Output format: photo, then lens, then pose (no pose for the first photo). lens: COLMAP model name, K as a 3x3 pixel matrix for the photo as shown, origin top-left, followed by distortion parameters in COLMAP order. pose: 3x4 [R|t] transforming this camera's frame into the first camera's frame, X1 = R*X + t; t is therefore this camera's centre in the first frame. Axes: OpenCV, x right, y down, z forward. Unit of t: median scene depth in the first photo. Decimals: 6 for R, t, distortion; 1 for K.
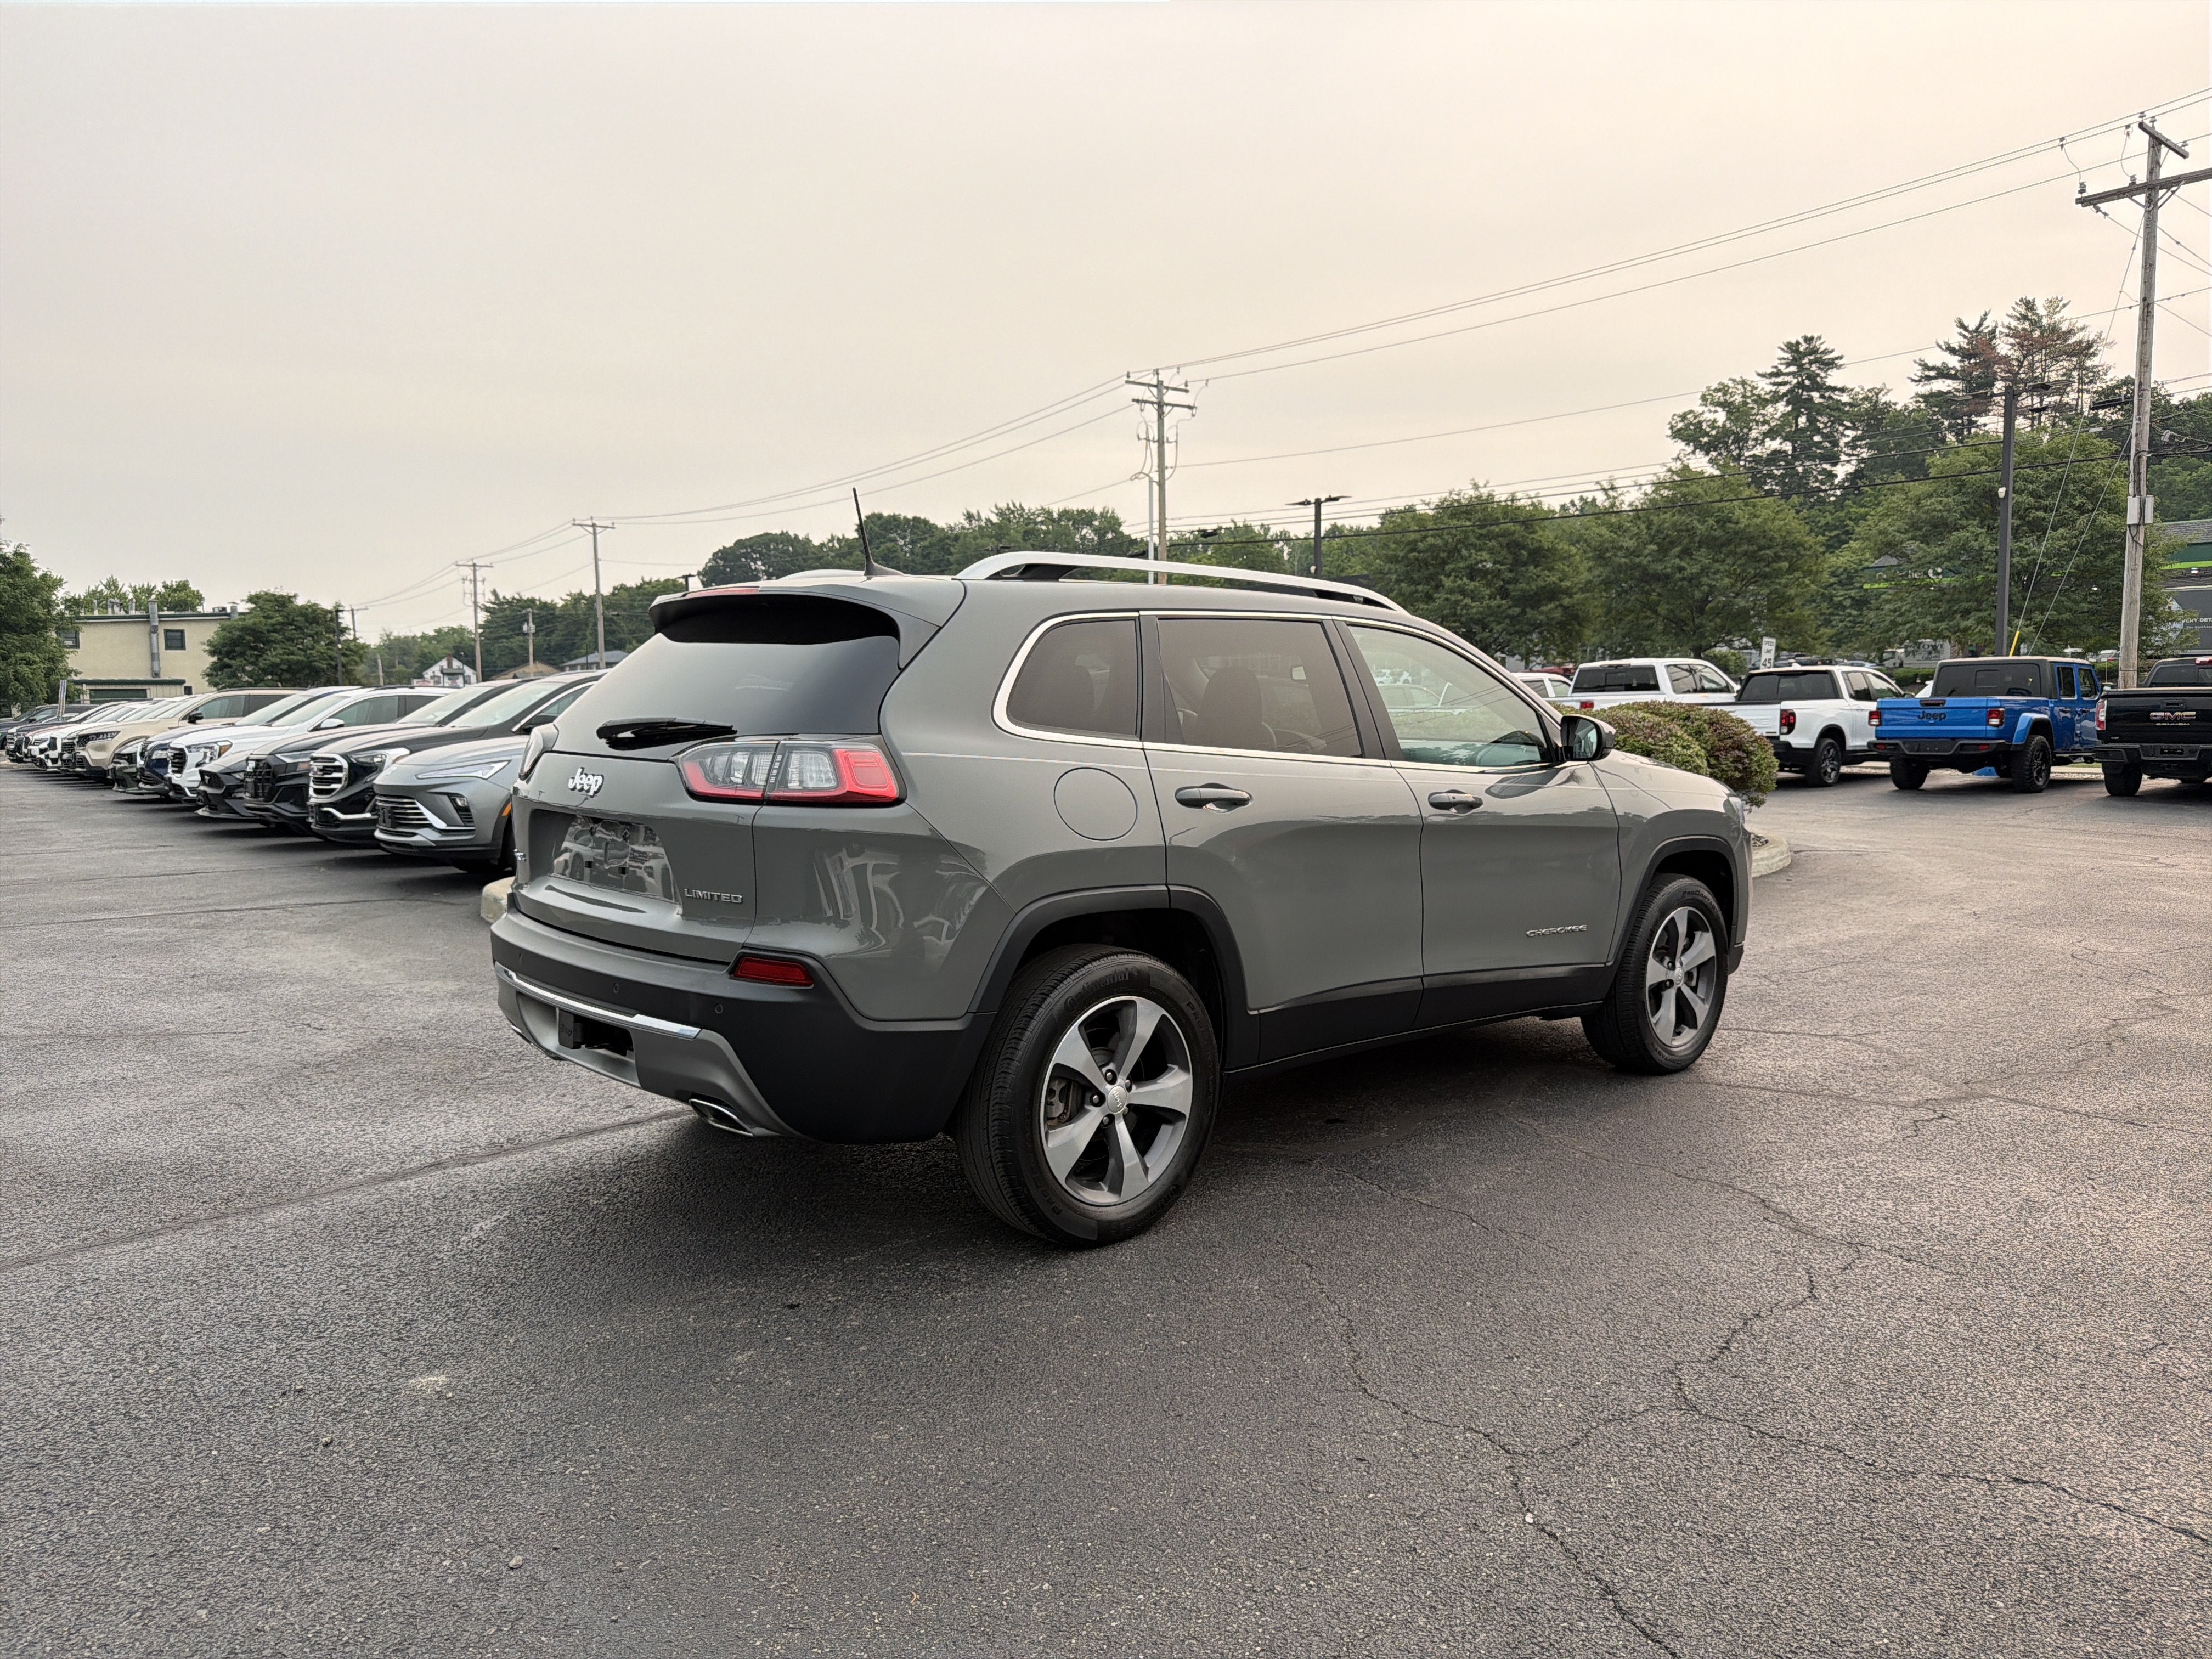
lens RADIAL K [[1616.5, 0, 1137.3], [0, 1616.5, 834.7], [0, 0, 1]] dist [-0.007252, 0.002155]
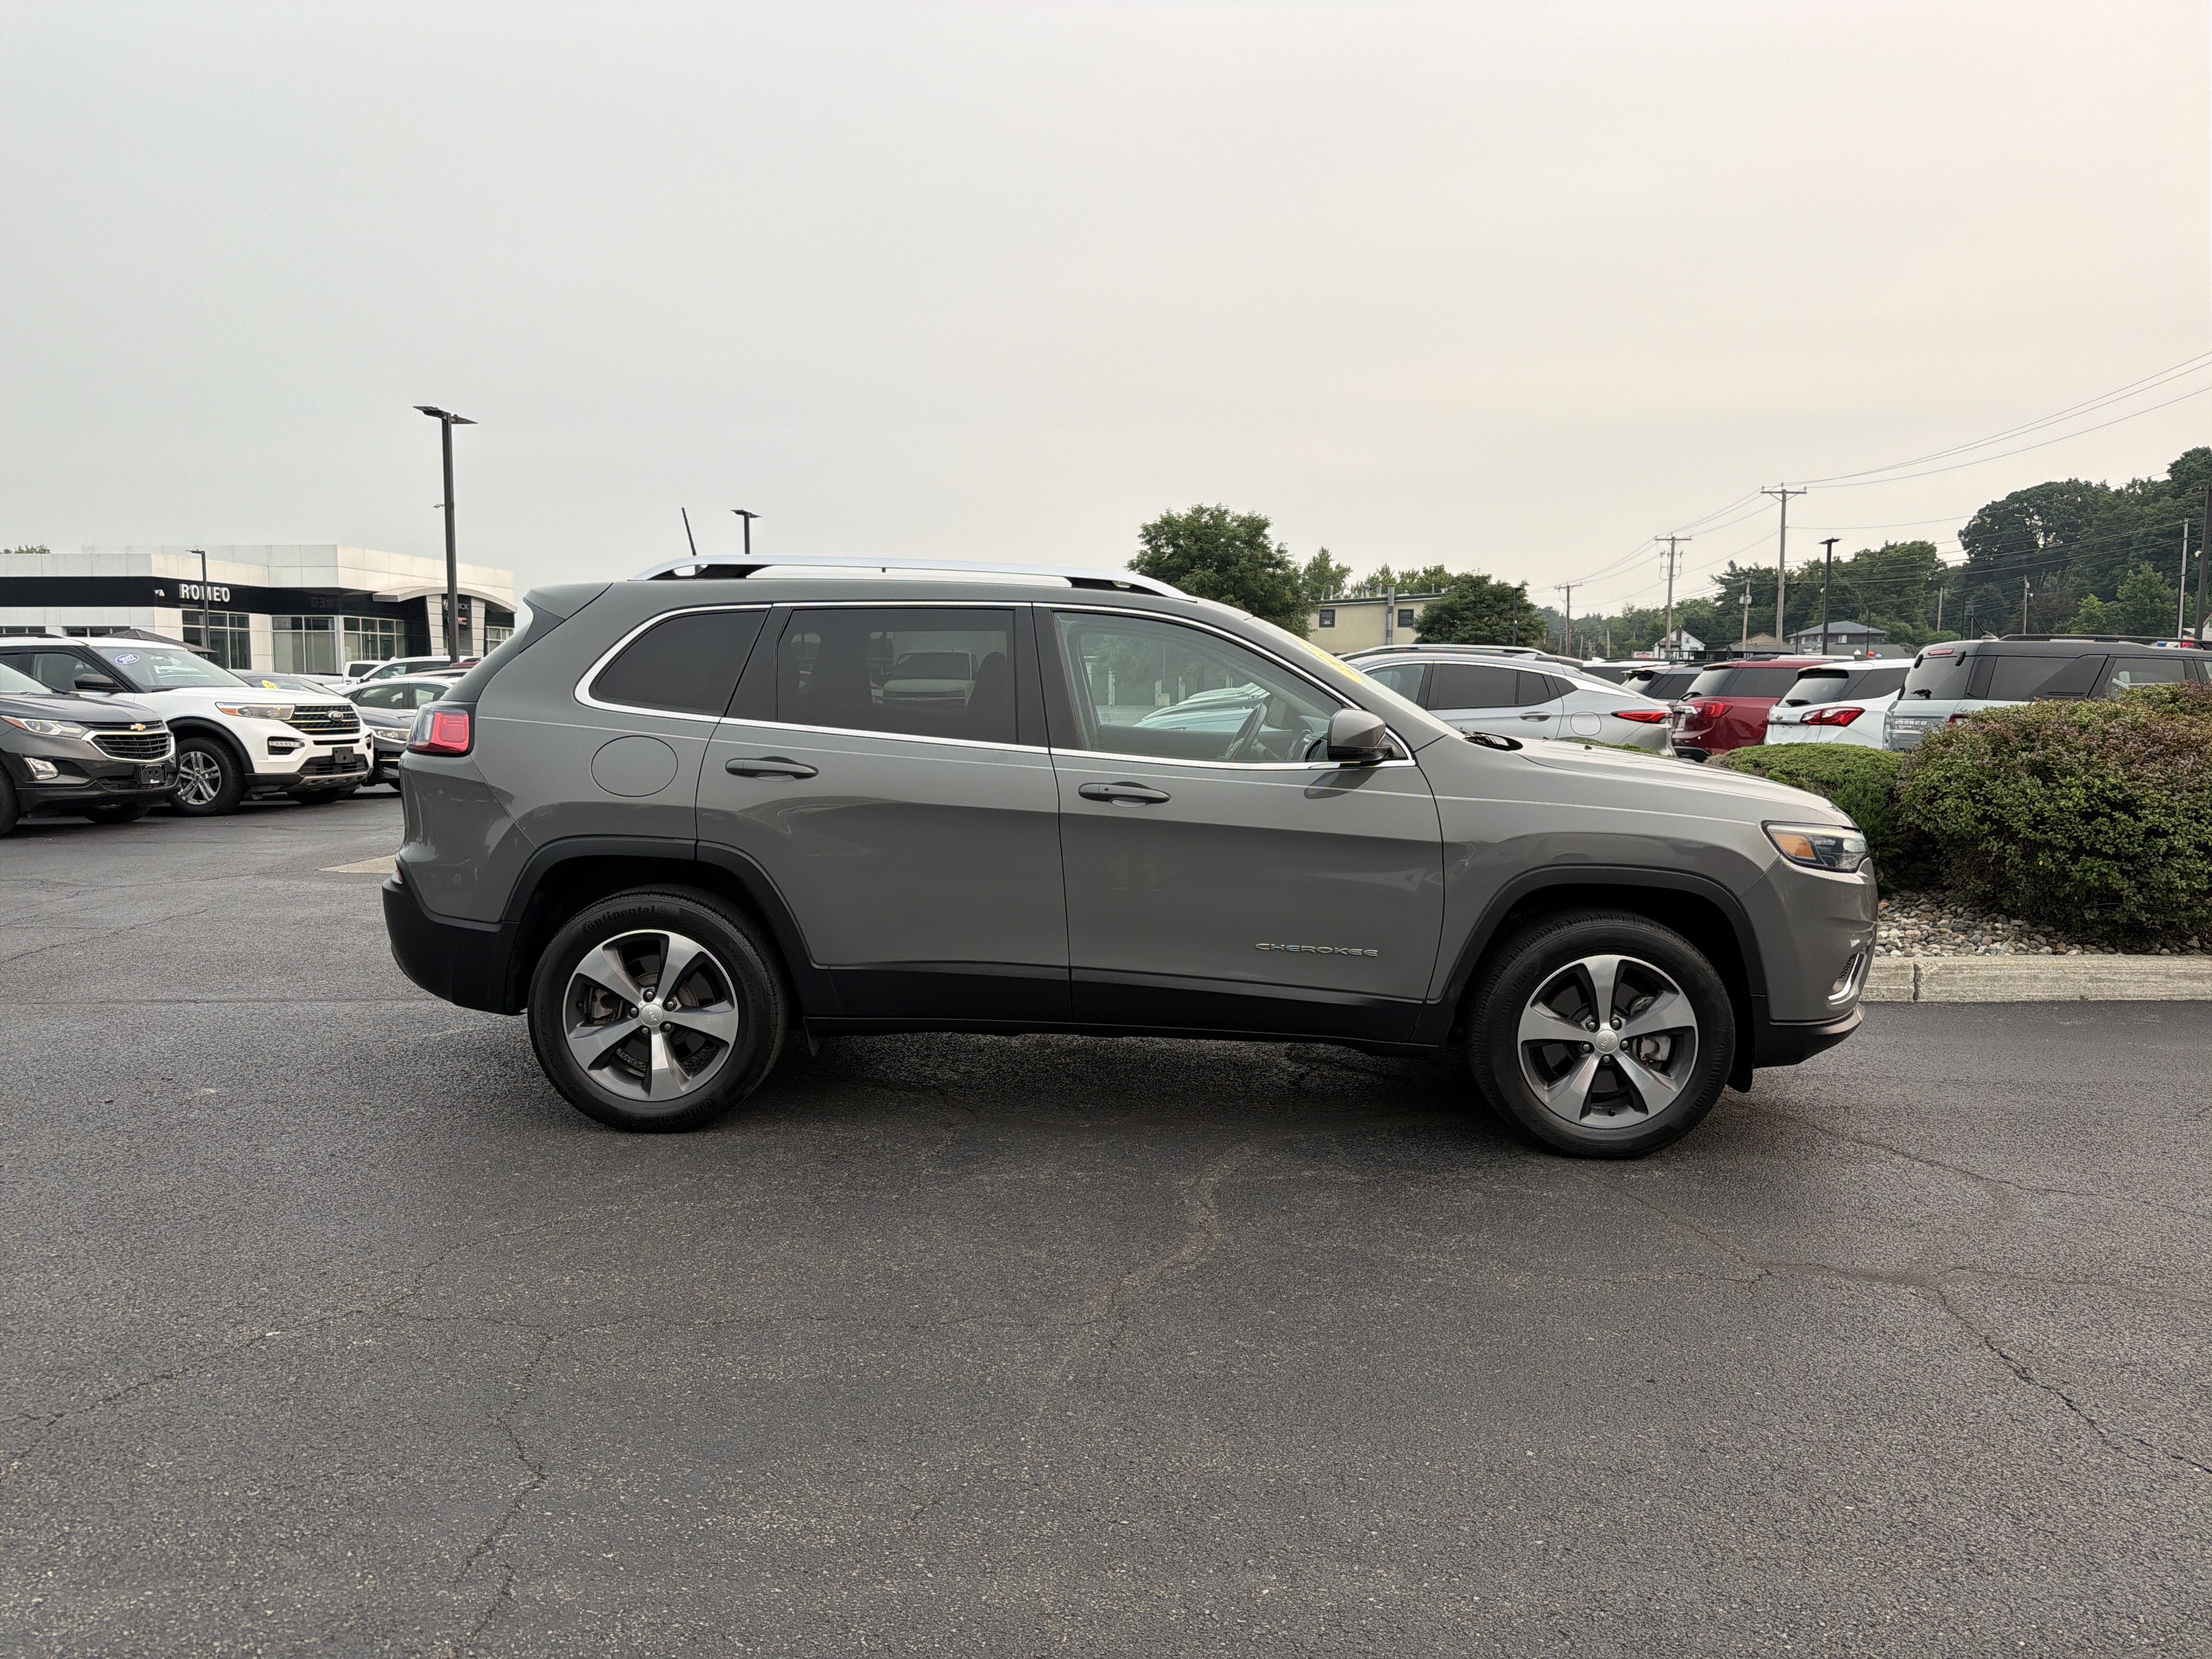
lens RADIAL K [[1620.5, 0, 1105.1], [0, 1620.5, 871.0], [0, 0, 1]] dist [-0.000905, 0.006961]
pose [[0.690052, 0.095064, -0.717489, 0.111372], [-0.066838, 0.995470, 0.067613, -0.004839], [0.720667, 0.001299, 0.693281, 0.042396]]
